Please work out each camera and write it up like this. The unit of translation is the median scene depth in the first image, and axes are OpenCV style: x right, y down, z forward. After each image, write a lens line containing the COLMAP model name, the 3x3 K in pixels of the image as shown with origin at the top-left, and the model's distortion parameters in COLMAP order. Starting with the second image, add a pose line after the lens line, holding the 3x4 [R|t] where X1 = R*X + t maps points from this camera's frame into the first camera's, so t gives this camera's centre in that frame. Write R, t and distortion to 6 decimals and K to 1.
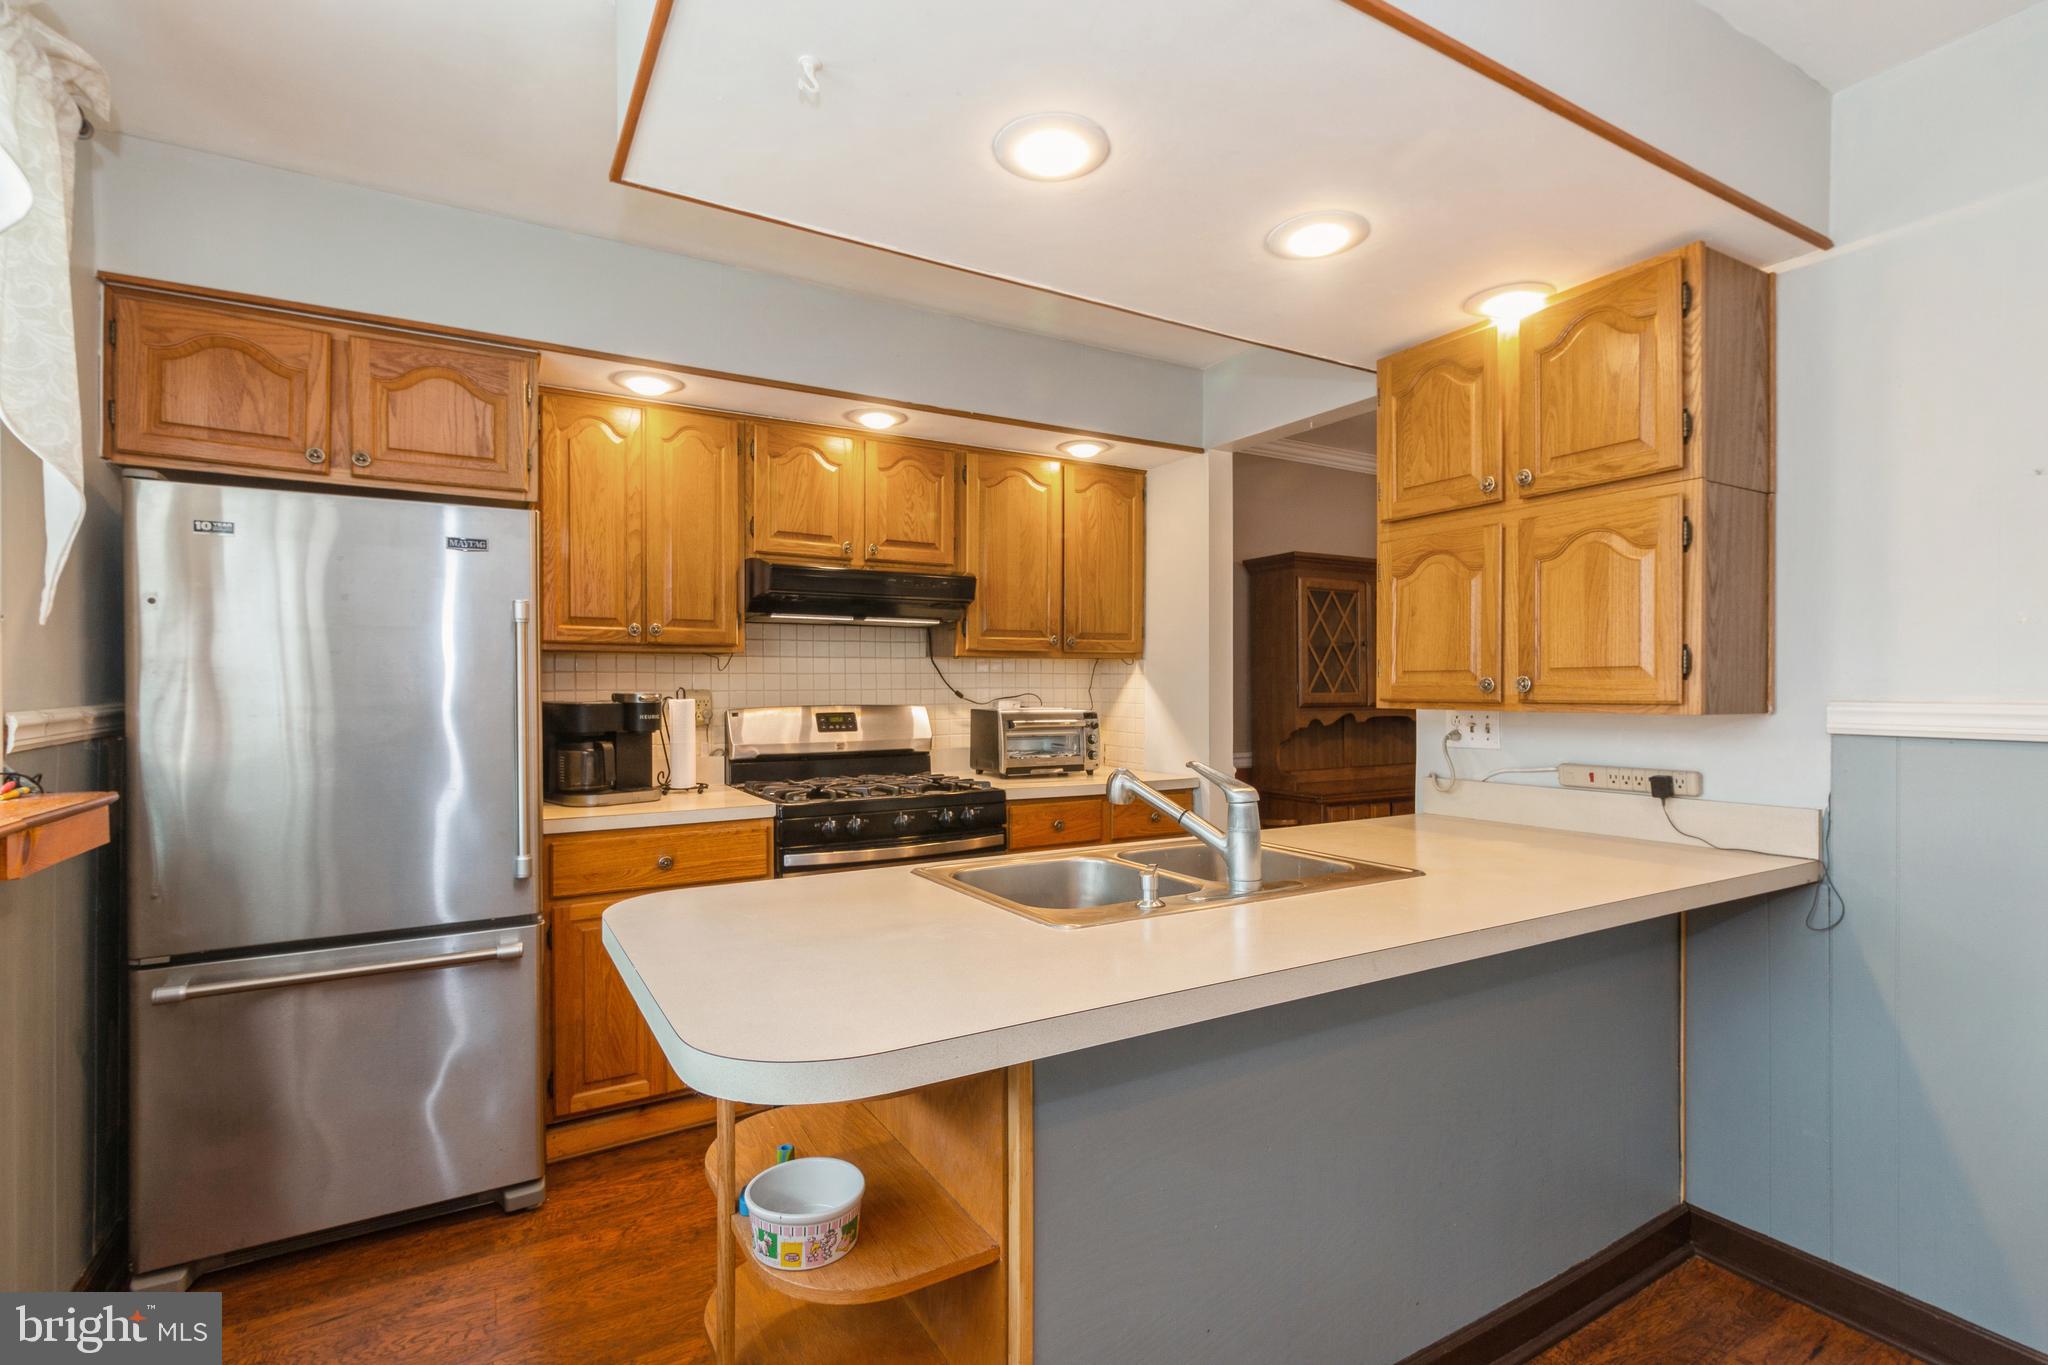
lens RADIAL K [[944.0, 0, 1021.8], [0, 944.0, 691.1], [0, 0, 1]] dist [0.000738, 0.000686]
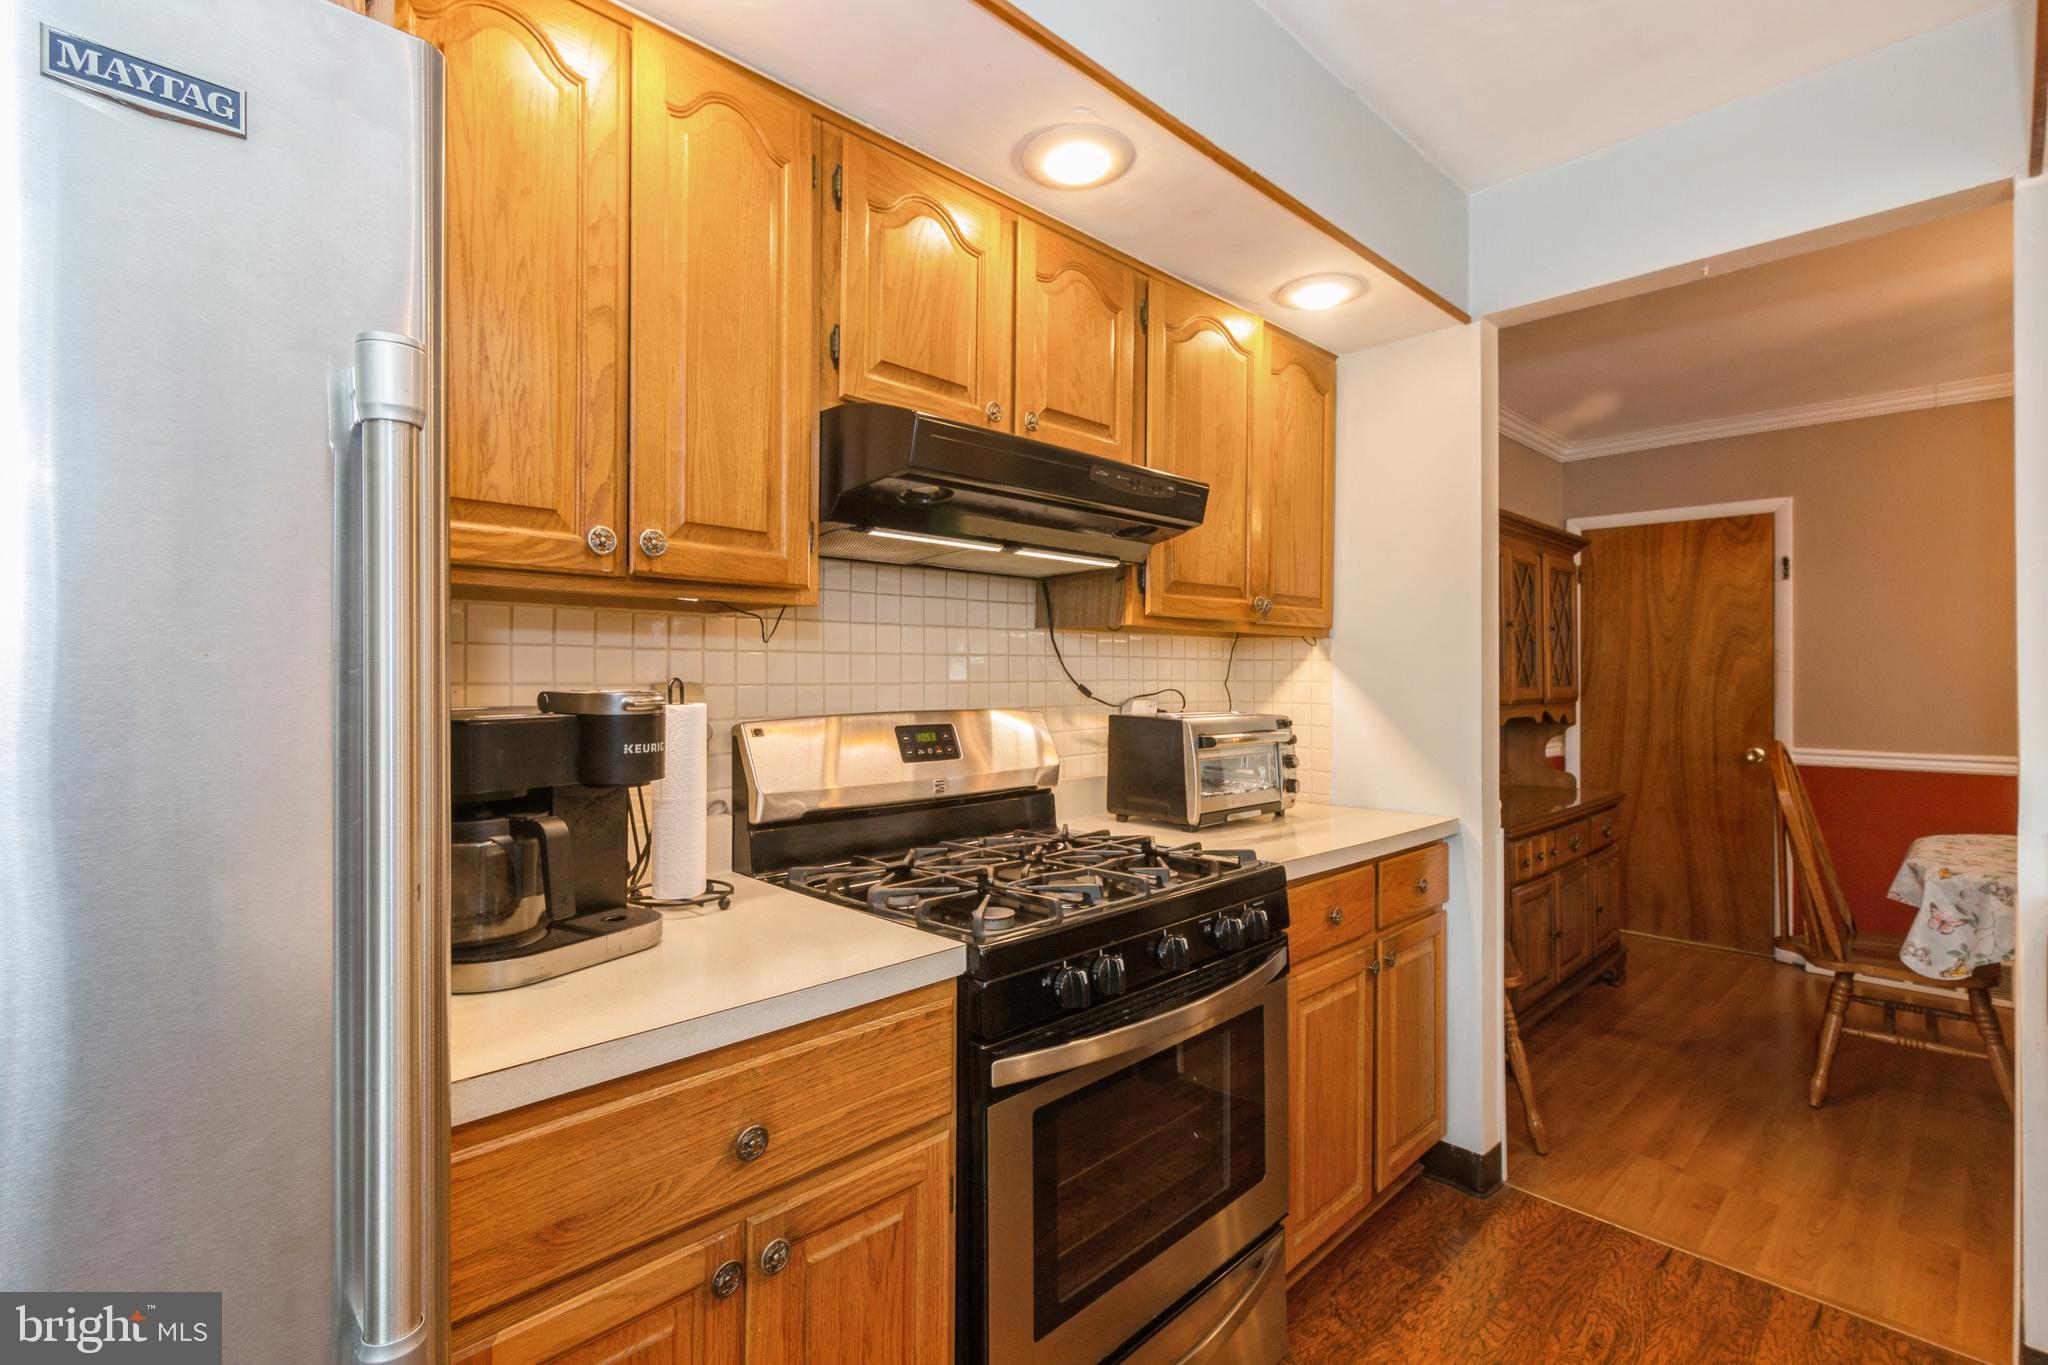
lens RADIAL K [[944.0, 0, 1025.9], [0, 944.0, 673.0], [0, 0, 1]] dist [0.000738, 0.000686]
pose [[0.969715, 0.004582, 0.244197, -0.278812], [-0.002032, 0.999941, -0.010695, -0.001660], [-0.244232, 0.009875, 0.969667, 0.463110]]
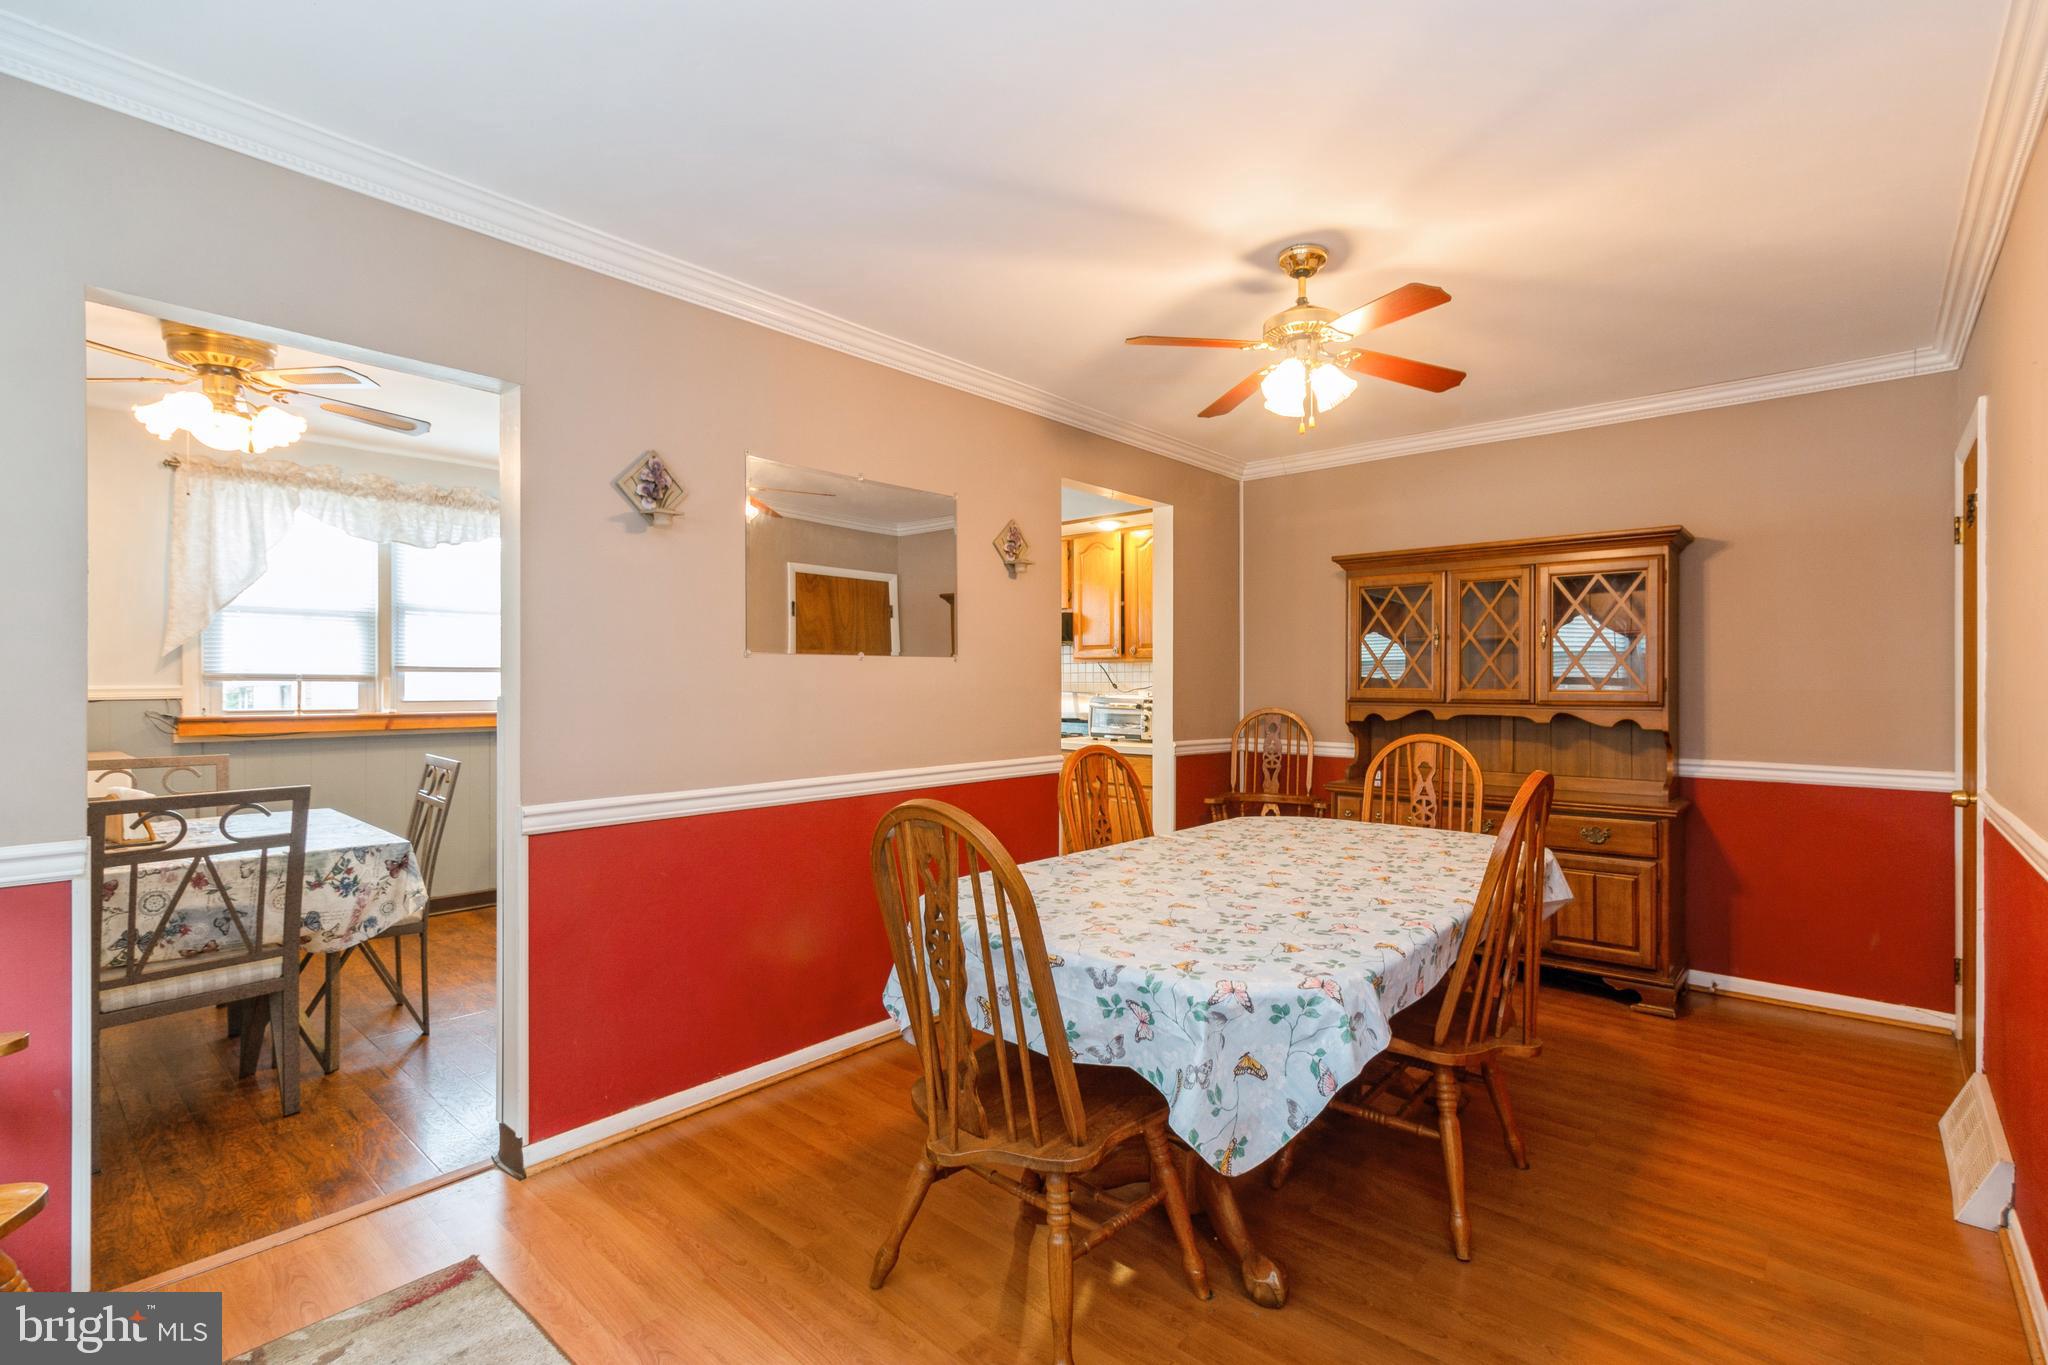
lens RADIAL K [[944.0, 0, 1013.6], [0, 944.0, 689.7], [0, 0, 1]] dist [0.000738, 0.000686]
pose [[0.305785, 0.004256, -0.952091, 1.497072], [-0.012987, 0.999916, 0.000299, 0.010374], [0.952012, 0.012273, 0.305815, 0.402978]]
